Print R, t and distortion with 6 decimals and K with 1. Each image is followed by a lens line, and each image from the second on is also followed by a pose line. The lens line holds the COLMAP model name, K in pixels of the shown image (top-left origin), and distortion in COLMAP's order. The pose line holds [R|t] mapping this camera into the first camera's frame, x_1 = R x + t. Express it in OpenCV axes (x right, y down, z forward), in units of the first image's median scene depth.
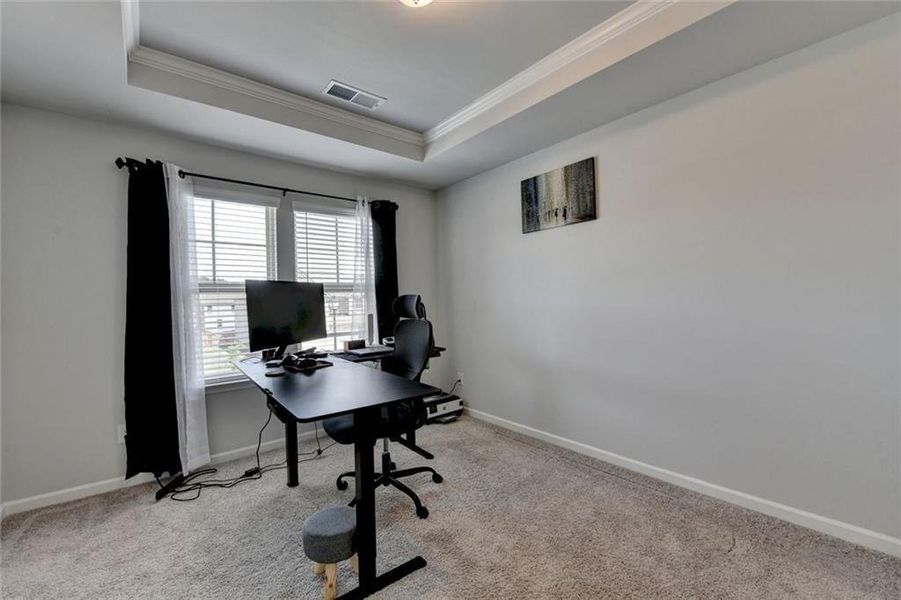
lens RADIAL K [[369.1, 0, 454.2], [0, 369.1, 301.3], [0, 0, 1]] dist [-0.014368, -0.002420]
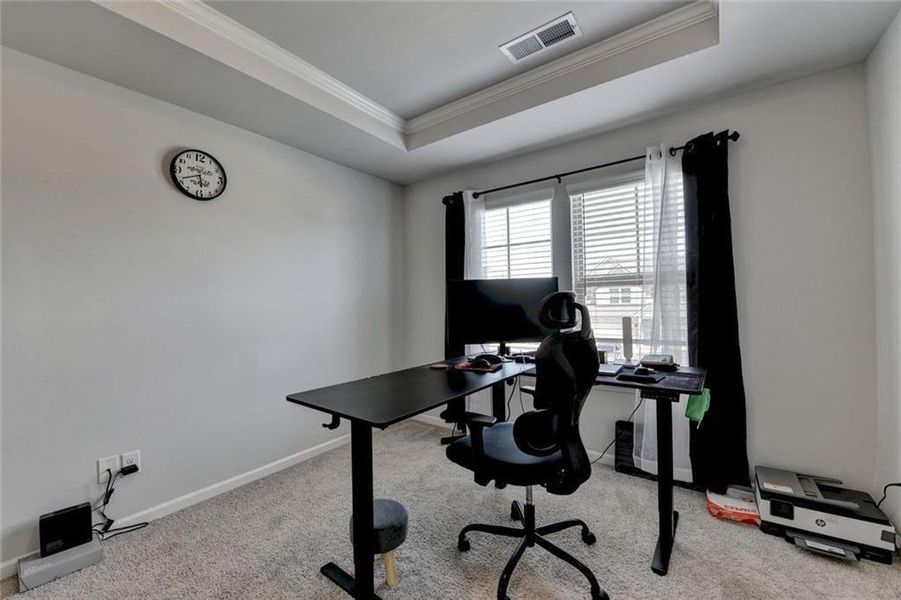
lens RADIAL K [[377.7, 0, 442.4], [0, 377.7, 300.9], [0, 0, 1]] dist [-0.000981, -0.004003]
pose [[0.213056, 0.016955, -0.976893, 0.436798], [0.011084, 0.999743, 0.019769, -0.014931], [0.976977, -0.015040, 0.212813, 0.548163]]
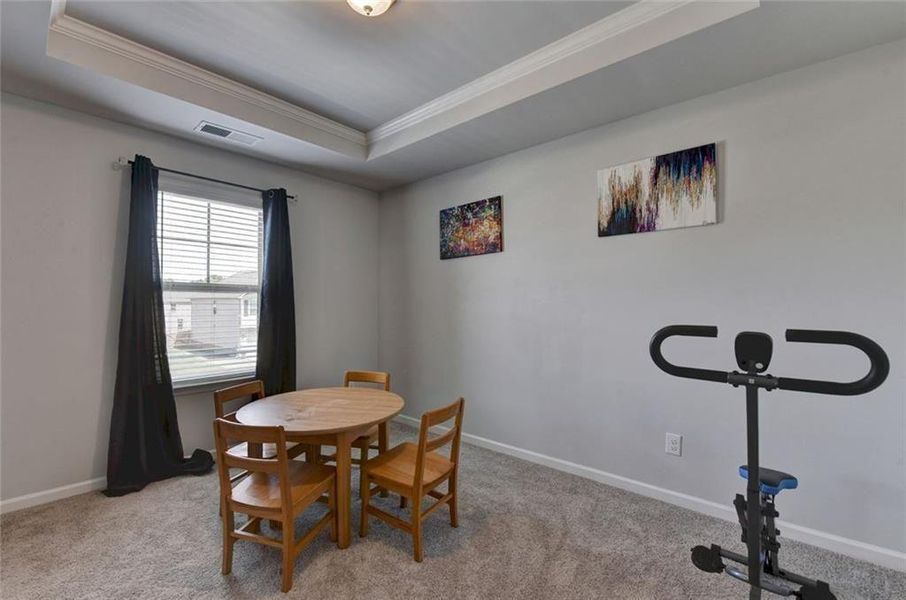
lens RADIAL K [[376.5, 0, 451.7], [0, 376.5, 301.6], [0, 0, 1]] dist [-0.004875, -0.000703]
pose [[0.988514, 0.024502, 0.149129, -0.138293], [-0.022573, 0.999638, -0.014614, 0.004084], [-0.149434, 0.011079, 0.988710, -0.133446]]
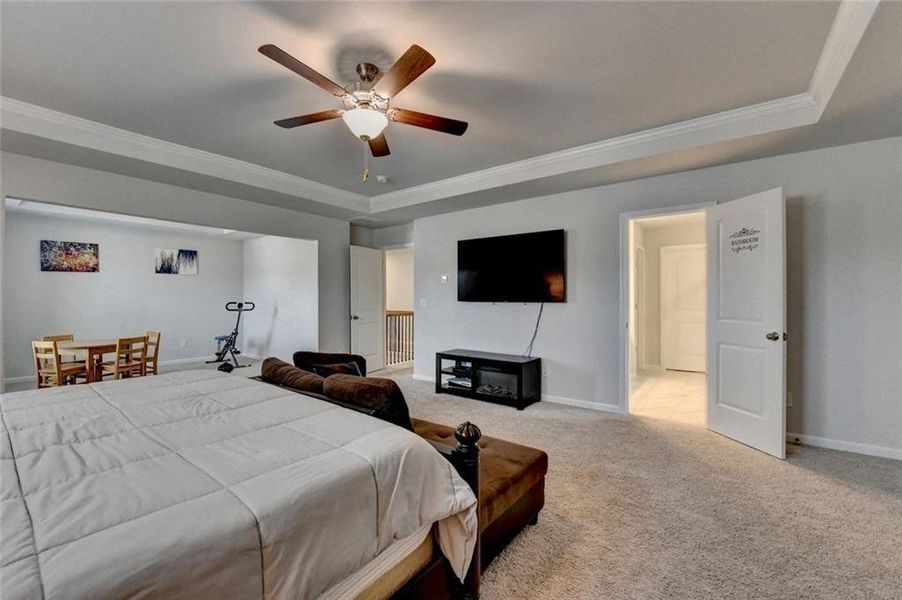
lens RADIAL K [[369.5, 0, 437.7], [0, 369.5, 300.2], [0, 0, 1]] dist [-0.014368, -0.002420]
pose [[-0.207278, 0.020360, 0.978070, -2.274999], [0.009261, 0.999779, -0.018849, 0.058157], [-0.978238, 0.005151, -0.207421, -0.550292]]
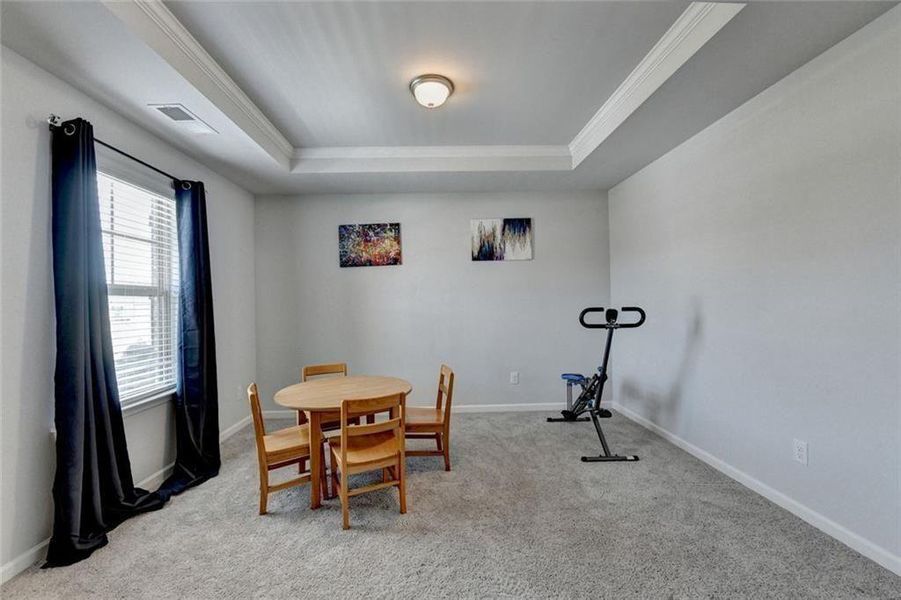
lens RADIAL K [[360.1, 0, 443.4], [0, 360.1, 298.7], [0, 0, 1]] dist [-0.002760, -0.000234]
pose [[0.626787, 0.019007, 0.778959, -0.816958], [0.010903, 0.999391, -0.033158, 0.020105], [-0.779114, 0.029276, 0.626198, -0.078938]]
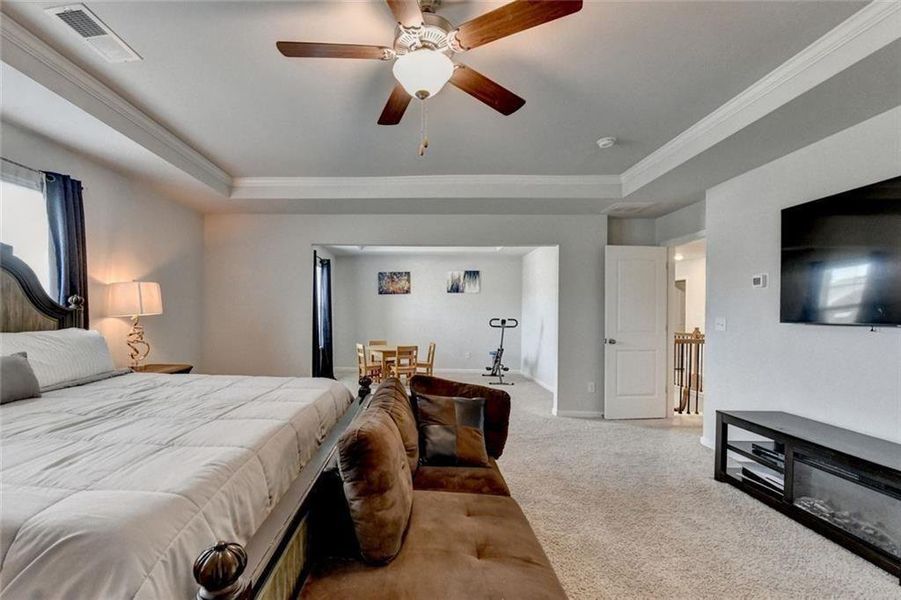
lens RADIAL K [[377.7, 0, 406.5], [0, 377.7, 321.5], [0, 0, 1]] dist [-0.000981, -0.004003]
pose [[0.670728, 0.014893, 0.741553, -1.923570], [-0.021772, 0.999763, -0.000386, 0.047510], [-0.741383, -0.015886, 0.670894, -0.943284]]
